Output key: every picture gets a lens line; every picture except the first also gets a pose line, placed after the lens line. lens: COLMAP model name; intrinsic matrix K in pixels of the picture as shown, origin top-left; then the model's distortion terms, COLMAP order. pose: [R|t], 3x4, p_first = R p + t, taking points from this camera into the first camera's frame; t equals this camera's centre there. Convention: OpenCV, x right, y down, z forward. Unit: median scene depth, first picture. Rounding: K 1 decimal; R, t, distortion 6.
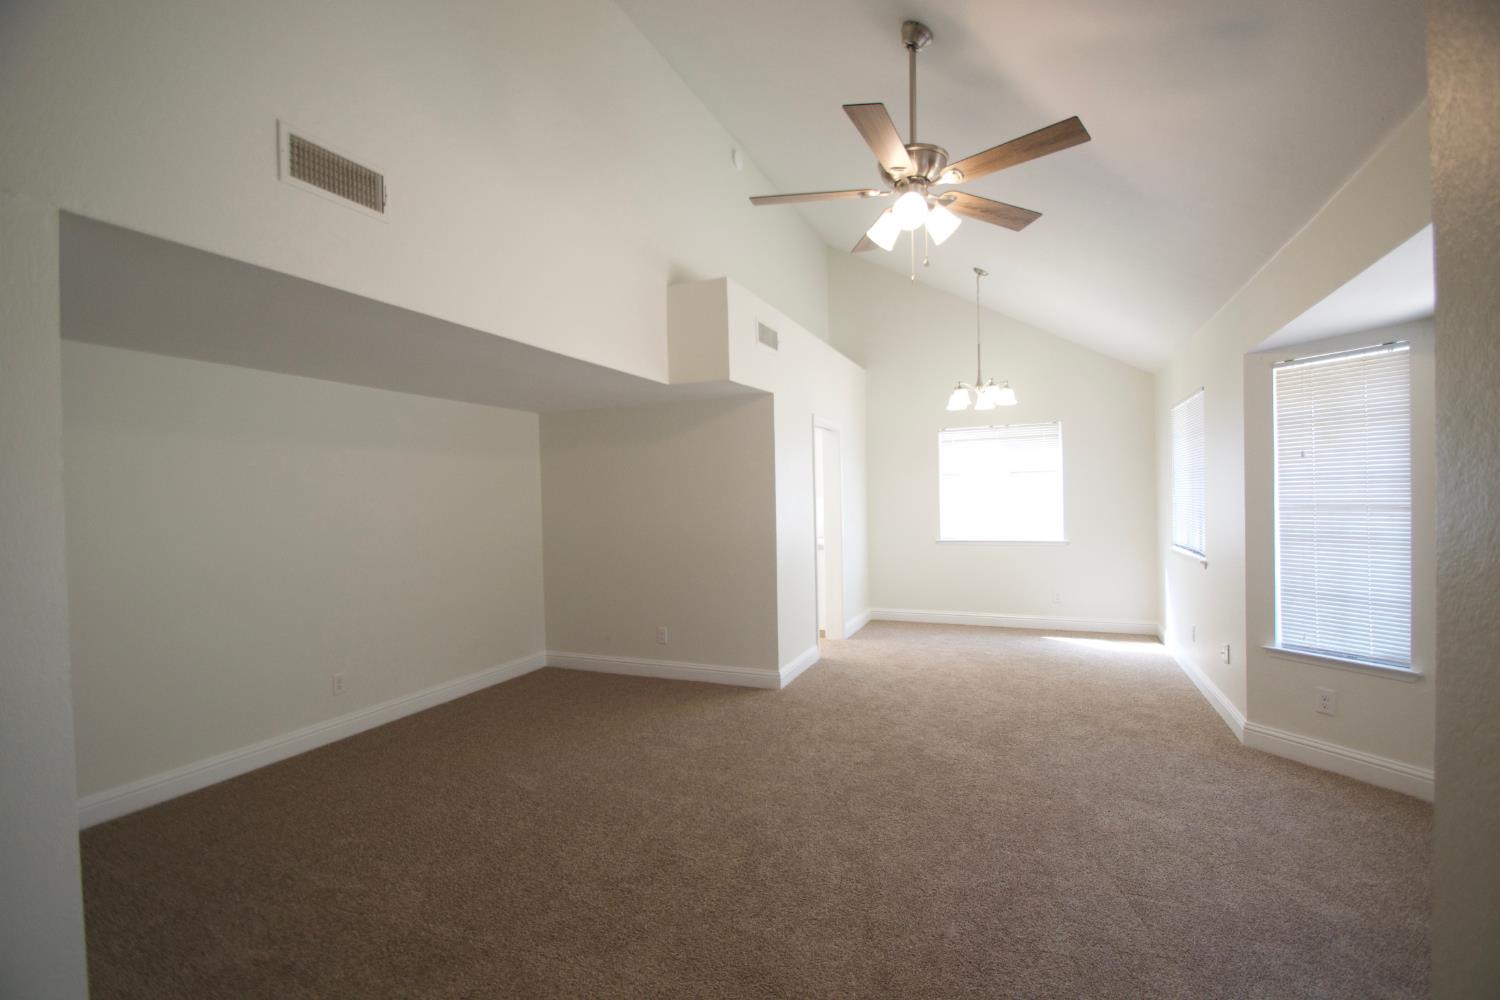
lens RADIAL K [[677.9, 0, 753.3], [0, 677.9, 505.4], [0, 0, 1]] dist [0.011809, -0.014864]
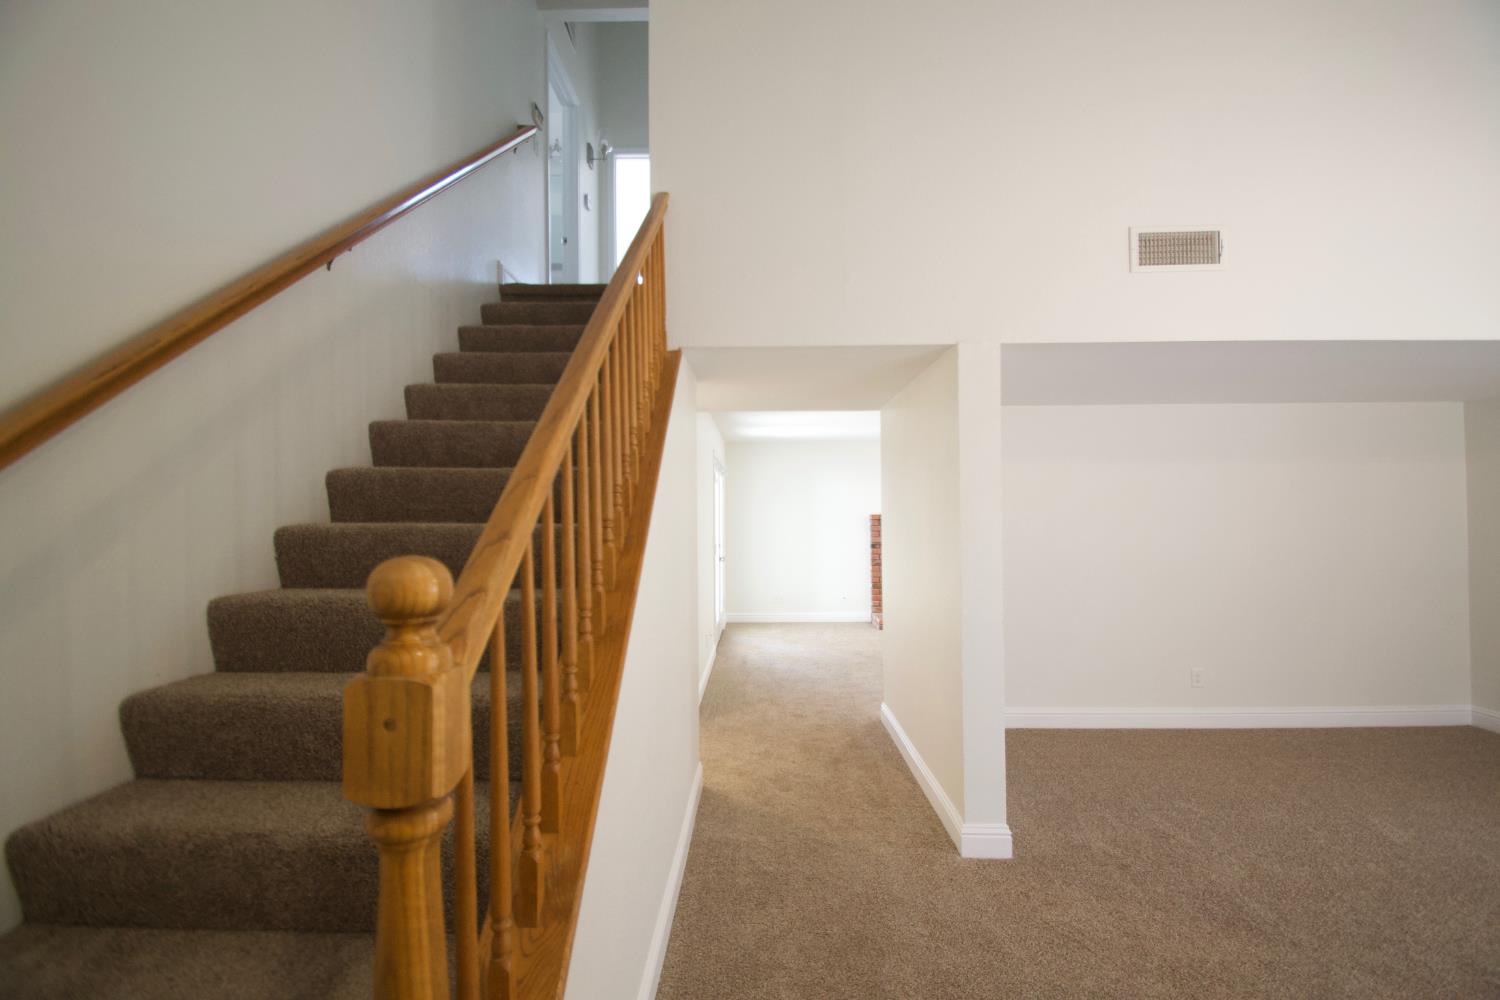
lens RADIAL K [[677.9, 0, 745.0], [0, 677.9, 501.9], [0, 0, 1]] dist [0.011809, -0.014864]
pose [[0.384028, 0.000042, -0.923321, 0.181972], [-0.012223, 0.999913, -0.005038, -0.012903], [0.923240, 0.013221, 0.383995, -0.151070]]
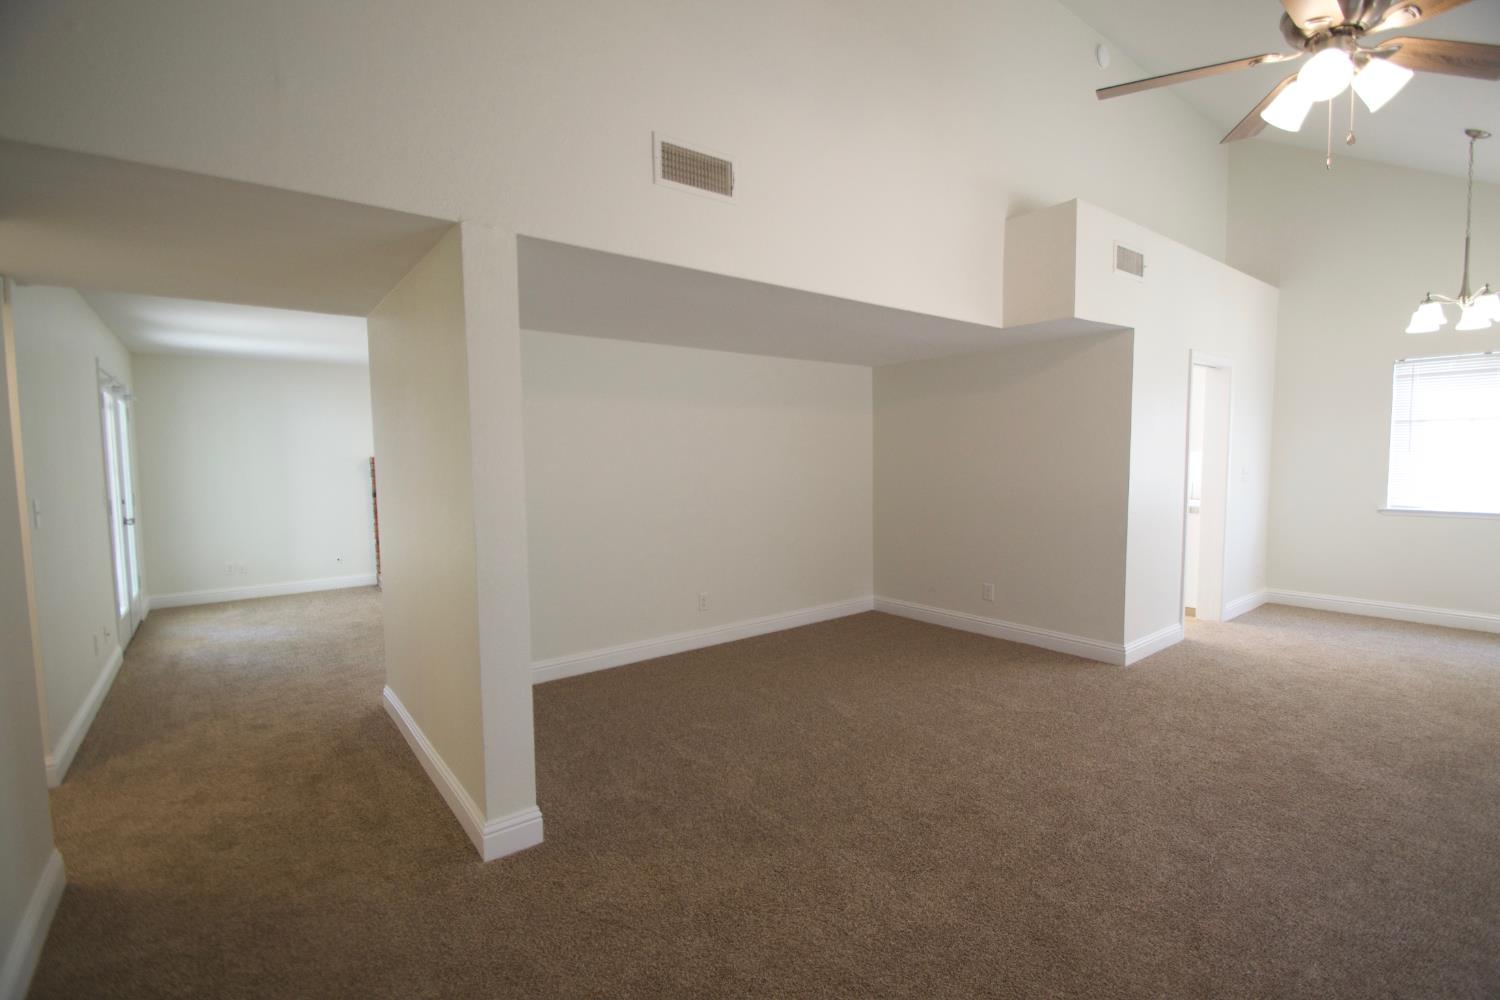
lens RADIAL K [[677.9, 0, 743.1], [0, 677.9, 508.5], [0, 0, 1]] dist [0.011809, -0.014864]
pose [[0.873857, 0.046368, -0.483967, 0.043280], [-0.010972, 0.997069, 0.075716, 0.005213], [0.486059, -0.060855, 0.871805, -0.014311]]
